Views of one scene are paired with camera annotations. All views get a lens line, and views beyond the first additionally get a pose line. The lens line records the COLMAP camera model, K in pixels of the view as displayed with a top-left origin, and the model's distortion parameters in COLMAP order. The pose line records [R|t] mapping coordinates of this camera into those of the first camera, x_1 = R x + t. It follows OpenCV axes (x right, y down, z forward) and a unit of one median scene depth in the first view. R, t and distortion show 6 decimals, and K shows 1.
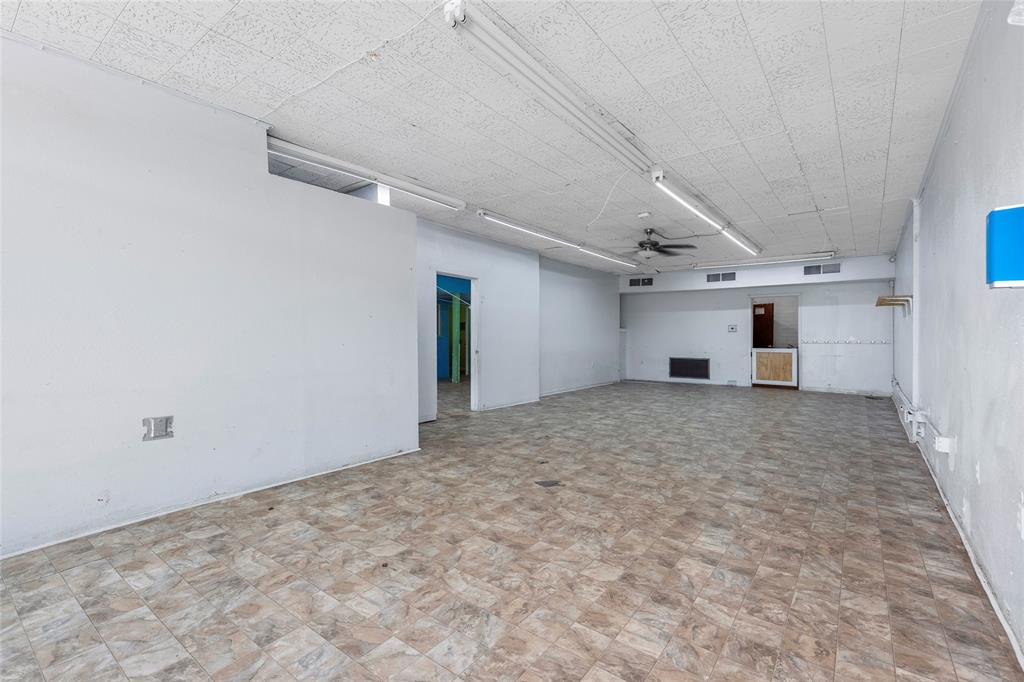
lens RADIAL K [[460.6, 0, 510.0], [0, 460.6, 339.1], [0, 0, 1]] dist [0.003073, -0.000041]
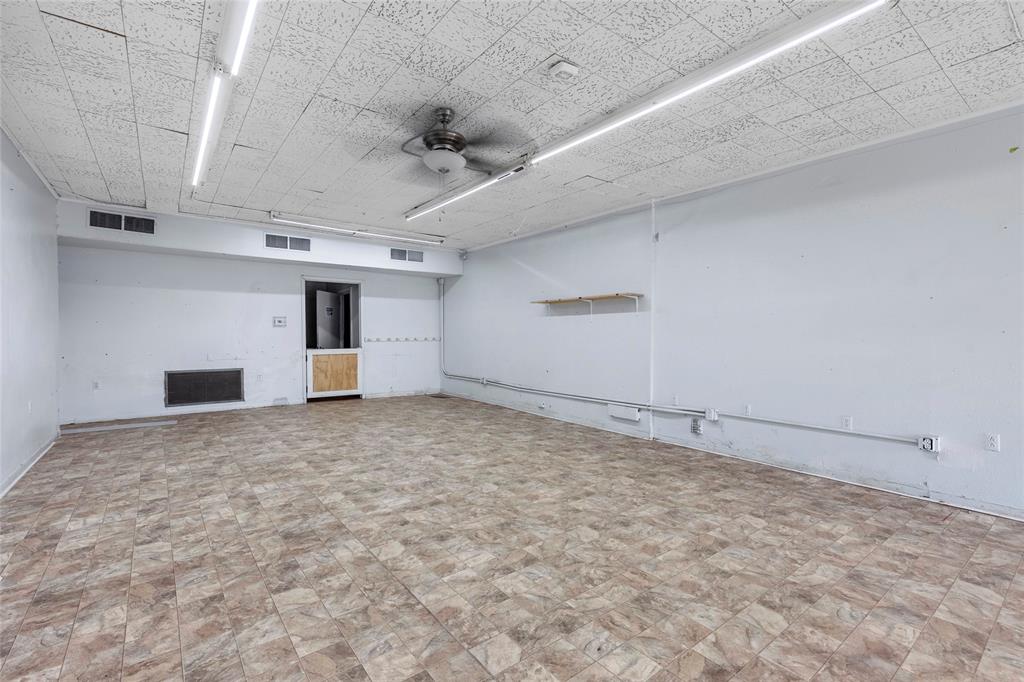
lens RADIAL K [[460.6, 0, 510.0], [0, 460.6, 339.1], [0, 0, 1]] dist [0.003073, -0.000041]
pose [[0.259847, -0.015443, 0.965526, -0.092868], [0.002658, 0.999880, 0.015277, -0.007089], [-0.965646, -0.001404, 0.259857, 0.528782]]
